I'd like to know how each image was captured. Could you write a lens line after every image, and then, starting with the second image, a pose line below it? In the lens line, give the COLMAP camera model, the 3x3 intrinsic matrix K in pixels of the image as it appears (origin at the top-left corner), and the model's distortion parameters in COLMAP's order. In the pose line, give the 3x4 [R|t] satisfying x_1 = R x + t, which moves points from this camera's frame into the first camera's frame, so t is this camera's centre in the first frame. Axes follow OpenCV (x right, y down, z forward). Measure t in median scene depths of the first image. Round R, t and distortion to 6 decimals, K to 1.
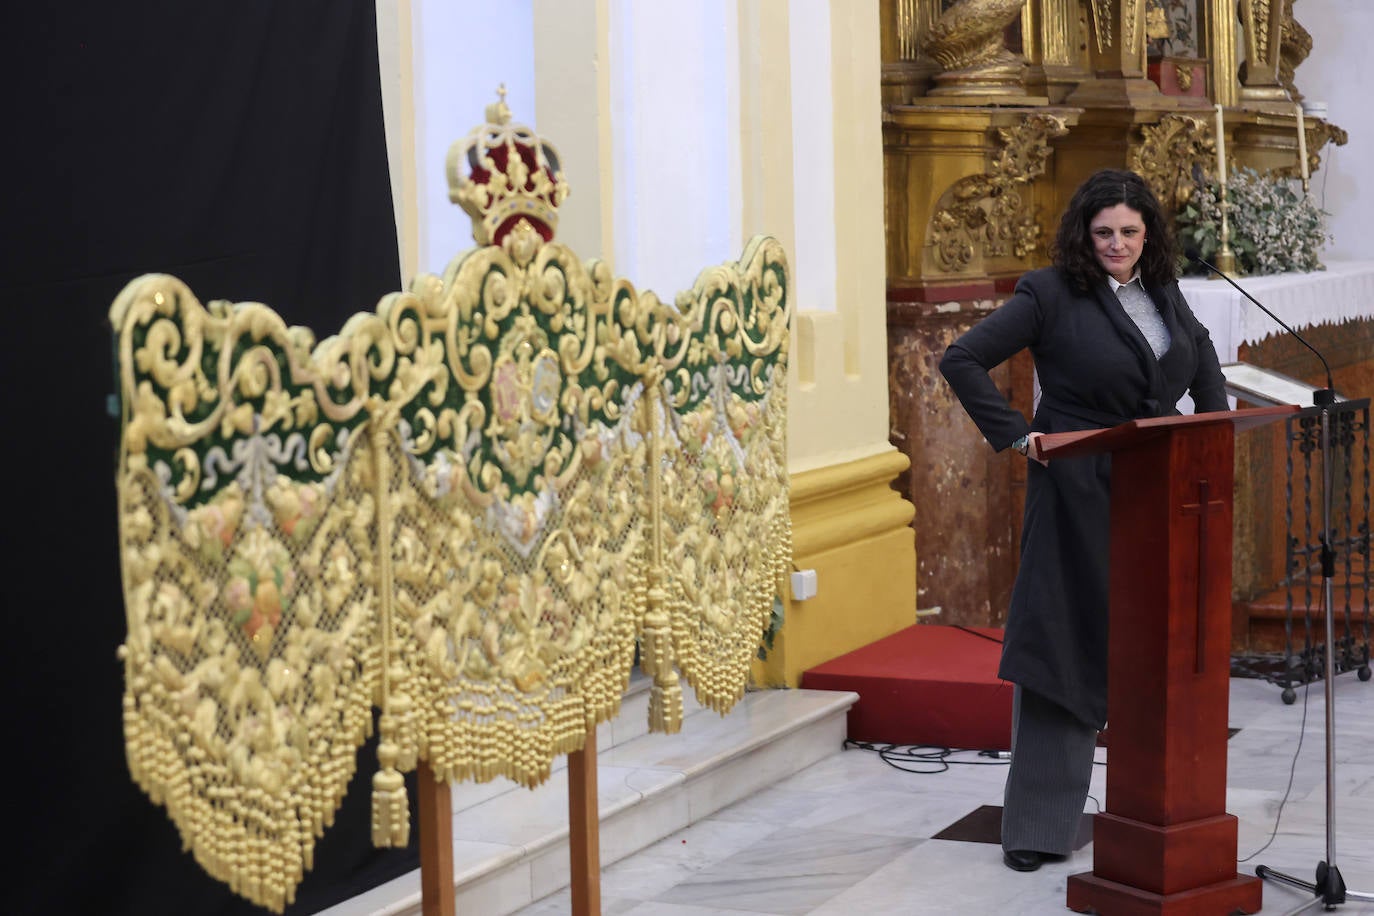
lens RADIAL K [[2800.2, 0, 686.7], [0, 2800.2, 452.2], [0, 0, 1]] dist [-0.246362, 0.000000]
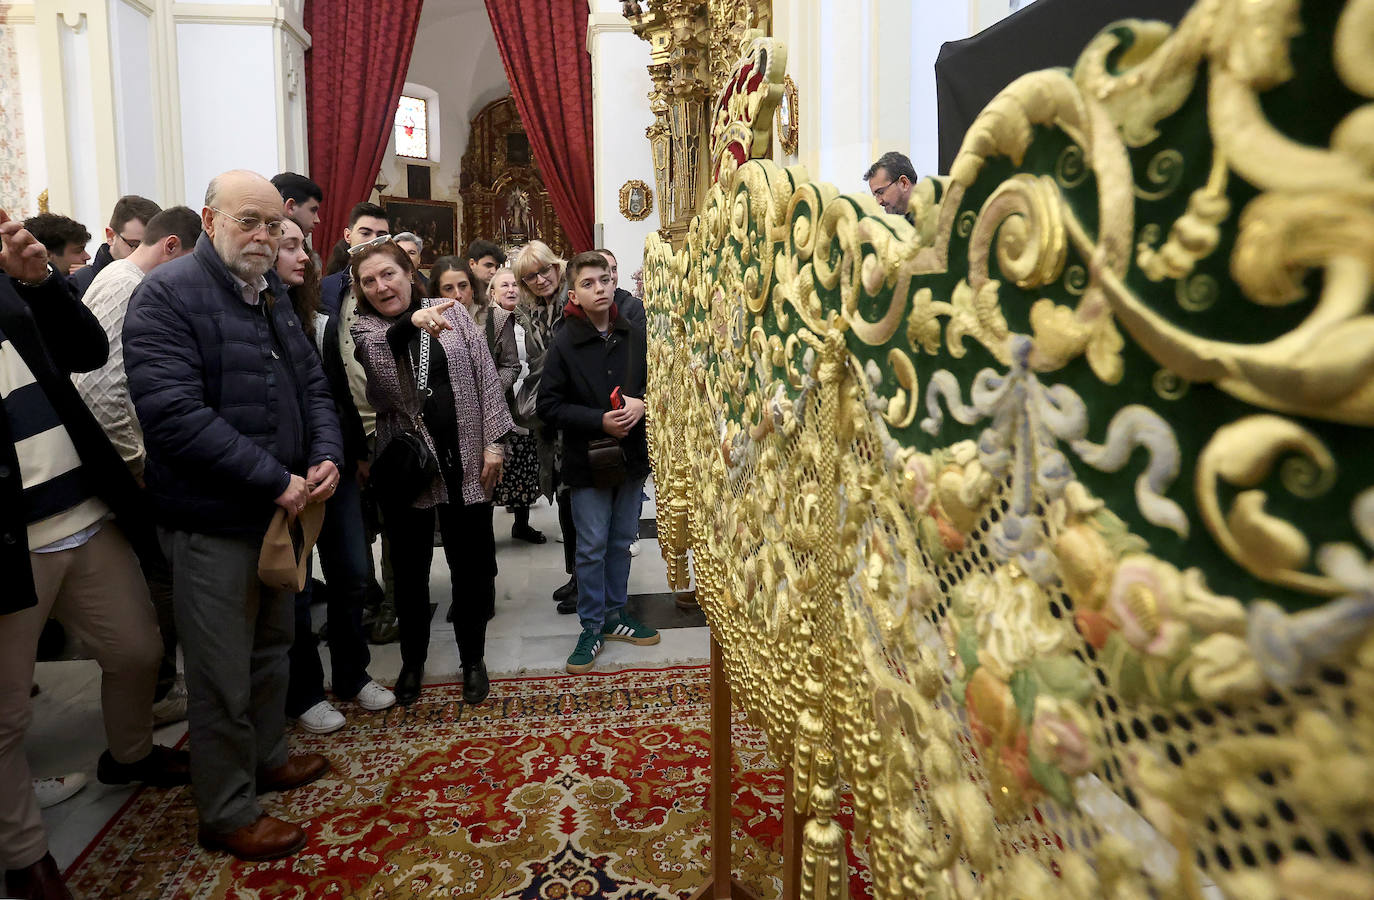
lens RADIAL K [[739.6, 0, 639.2], [0, 739.6, 366.2], [0, 0, 1]] dist [-0.043917, 0.010840]
pose [[-0.842485, 0.085208, -0.531938, 0.123590], [-0.019024, 0.982091, 0.187446, -0.059799], [0.538383, 0.168041, -0.825776, 1.302213]]
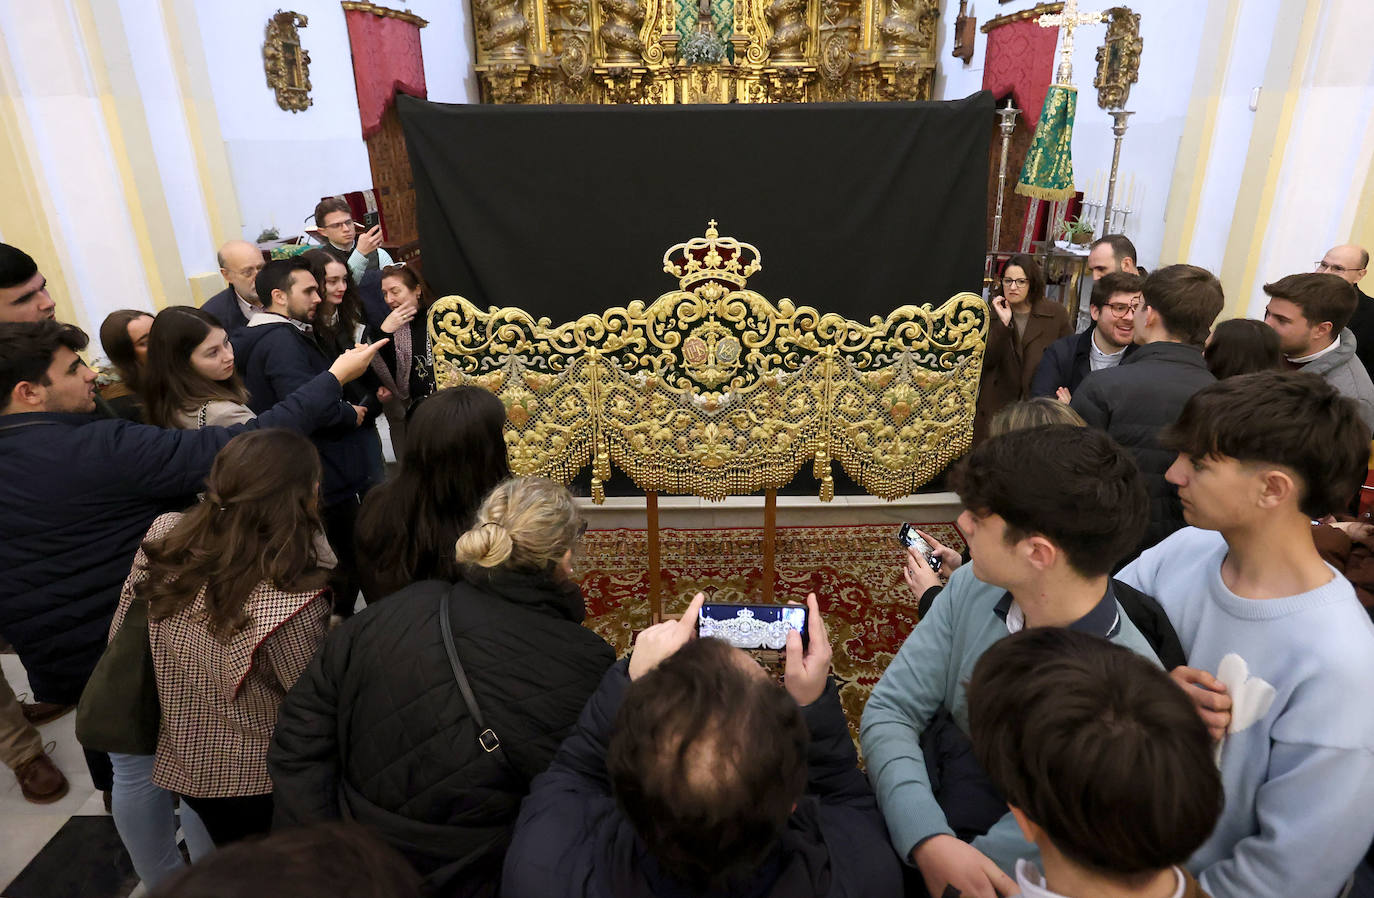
lens RADIAL K [[718.6, 0, 716.2], [0, 718.6, 385.7], [0, 0, 1]] dist [-0.051655, 0.013728]
pose [[0.458062, 0.319834, -0.829389, 0.497526], [-0.094349, 0.945252, 0.312406, -0.201072], [0.883899, -0.064849, 0.463160, 0.773851]]
